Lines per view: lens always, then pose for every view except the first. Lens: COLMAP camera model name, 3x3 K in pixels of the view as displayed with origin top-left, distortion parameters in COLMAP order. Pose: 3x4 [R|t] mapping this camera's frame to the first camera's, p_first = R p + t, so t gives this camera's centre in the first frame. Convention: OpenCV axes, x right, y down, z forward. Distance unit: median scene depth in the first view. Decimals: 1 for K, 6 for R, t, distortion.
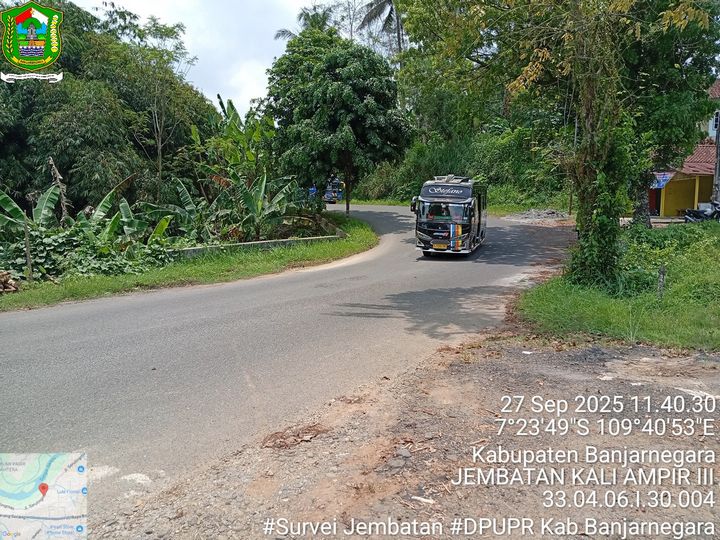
lens RADIAL K [[551.0, 0, 358.7], [0, 551.0, 273.4], [0, 0, 1]] dist [0.131198, -0.264388]
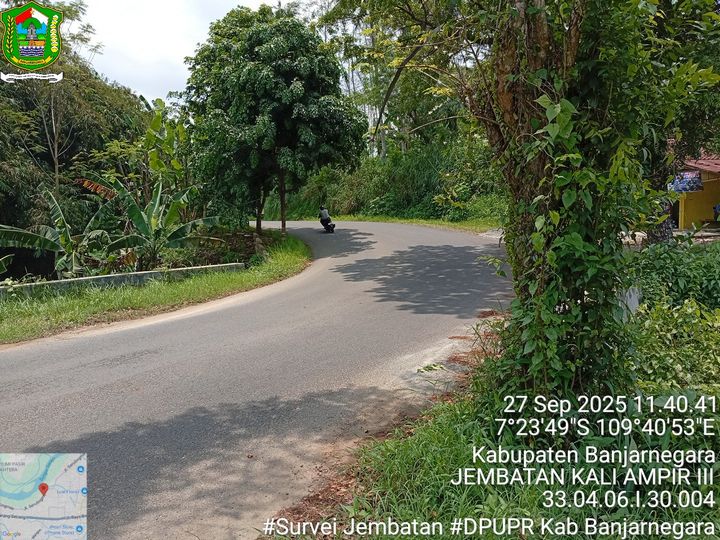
lens RADIAL K [[551.0, 0, 358.7], [0, 551.0, 273.4], [0, 0, 1]] dist [0.131198, -0.264388]
pose [[0.999725, -0.017044, -0.016106, 0.112228], [0.016543, 0.999389, -0.030782, -0.025494], [0.016621, 0.030507, 0.999396, 0.237492]]
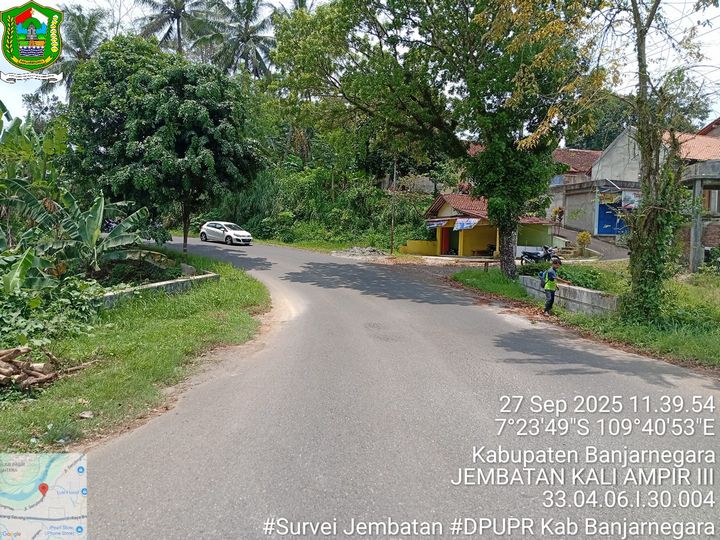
lens RADIAL K [[551.0, 0, 358.7], [0, 551.0, 273.4], [0, 0, 1]] dist [0.131198, -0.264388]
pose [[0.878739, -0.001827, 0.477298, -0.223862], [0.029001, 0.998349, -0.049572, -0.016397], [-0.476420, 0.057403, 0.877342, 0.107657]]
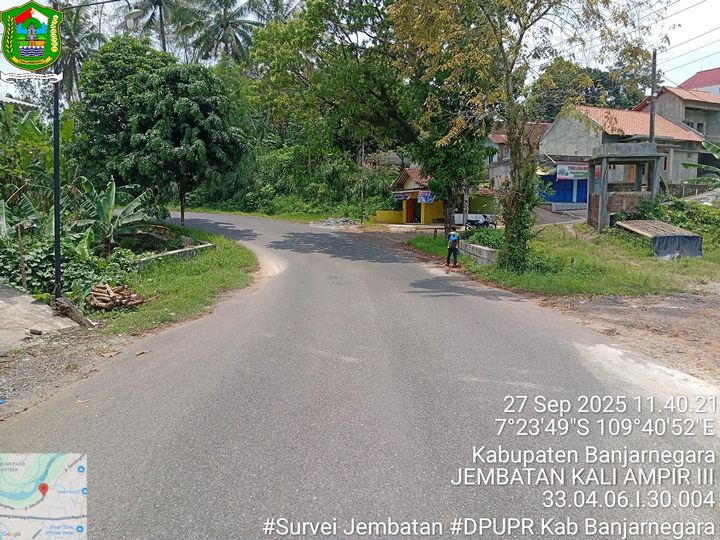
lens RADIAL K [[551.0, 0, 358.7], [0, 551.0, 273.4], [0, 0, 1]] dist [0.131198, -0.264388]
pose [[0.864211, -0.051122, 0.500526, -0.292106], [0.053307, 0.998529, 0.009947, -0.005346], [-0.500298, 0.018085, 0.865664, -0.067407]]
